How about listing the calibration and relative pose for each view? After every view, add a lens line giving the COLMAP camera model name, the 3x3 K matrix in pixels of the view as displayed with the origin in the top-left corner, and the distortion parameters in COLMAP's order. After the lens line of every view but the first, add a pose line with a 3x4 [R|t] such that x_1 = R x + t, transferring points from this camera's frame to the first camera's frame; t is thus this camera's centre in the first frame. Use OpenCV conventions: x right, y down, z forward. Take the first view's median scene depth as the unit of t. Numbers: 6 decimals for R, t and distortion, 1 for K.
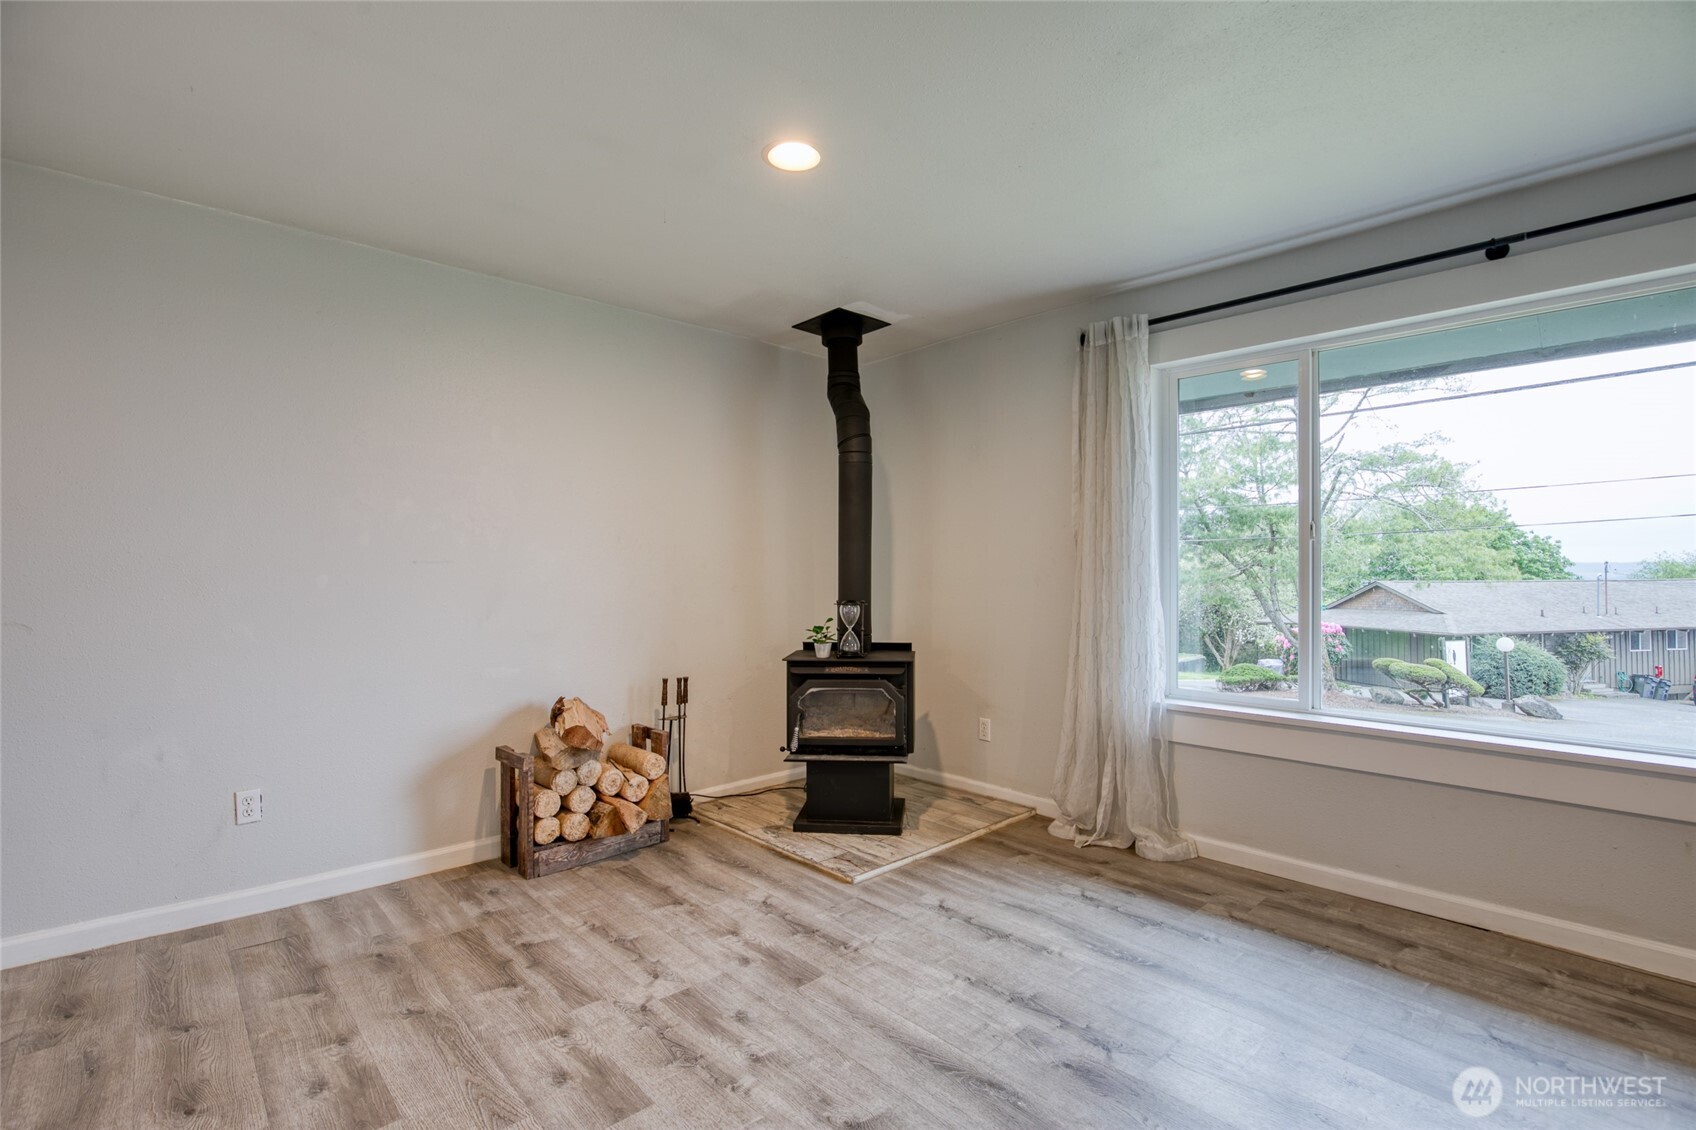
lens RADIAL K [[800.2, 0, 856.4], [0, 800.2, 560.8], [0, 0, 1]] dist [-0.031428, 0.000822]
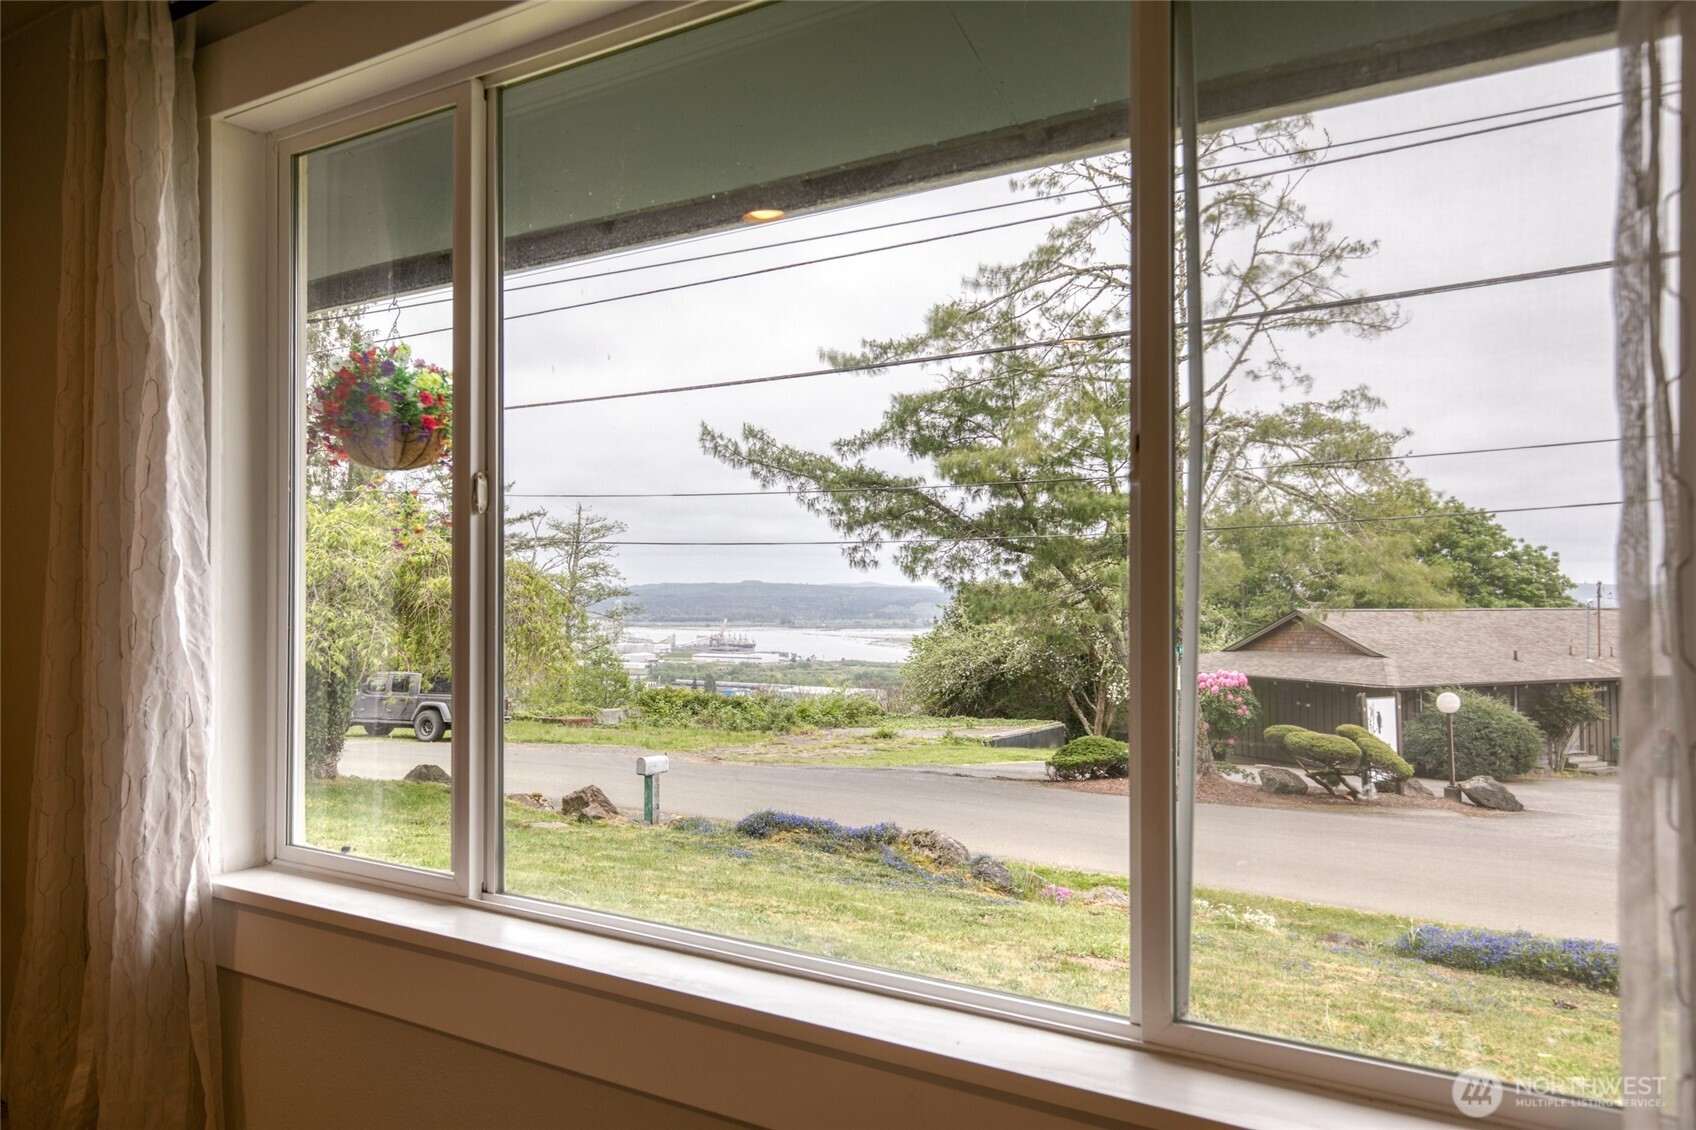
lens RADIAL K [[1290.1, 0, 848.0], [0, 1290.1, 565.0], [0, 0, 1]] dist [0.004715, 0.001545]
pose [[0.973349, 0.008501, 0.229173, 0.457572], [-0.006695, 0.999940, -0.008655, 0.001422], [-0.229233, 0.006890, 0.973347, 0.172073]]
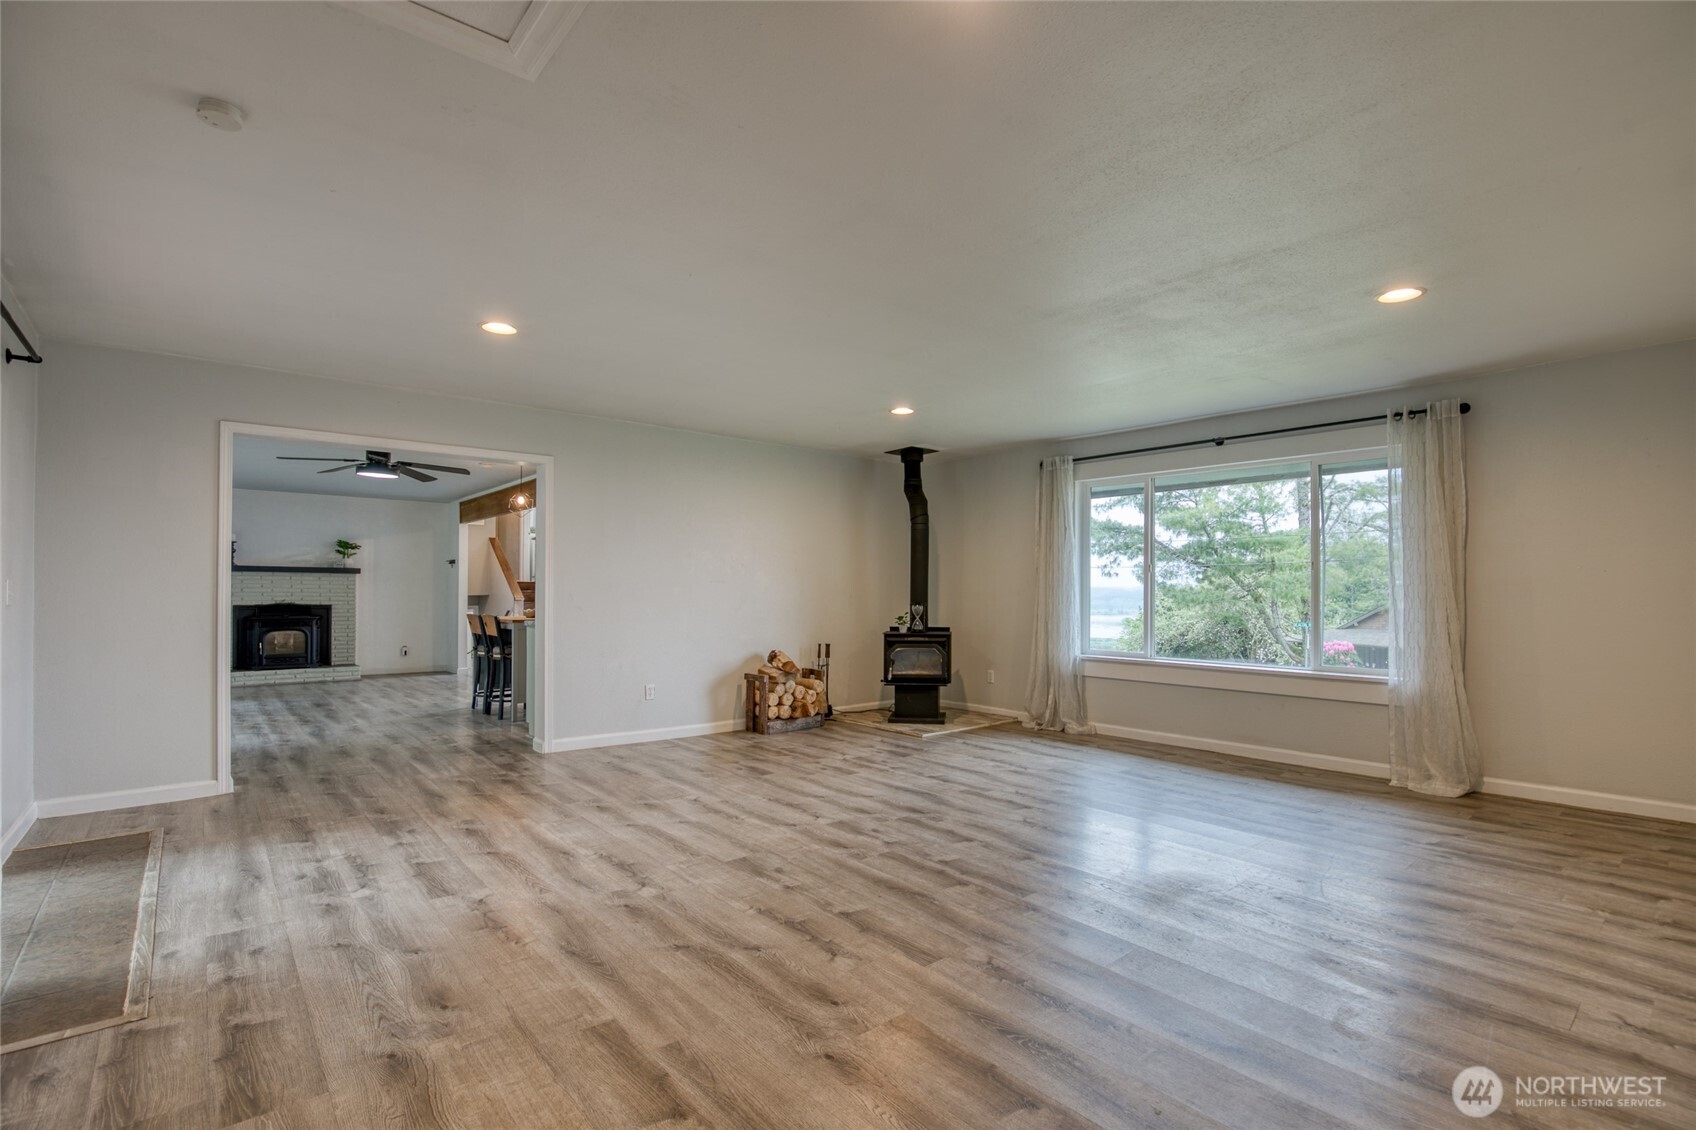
lens RADIAL K [[790.9, 0, 875.2], [0, 790.9, 575.5], [0, 0, 1]] dist [-0.028766, 0.000150]
pose [[0.999784, 0.004465, -0.020281, -0.064630], [-0.004598, 0.999968, -0.006505, -0.002558], [0.020252, 0.006597, 0.999773, -0.798793]]
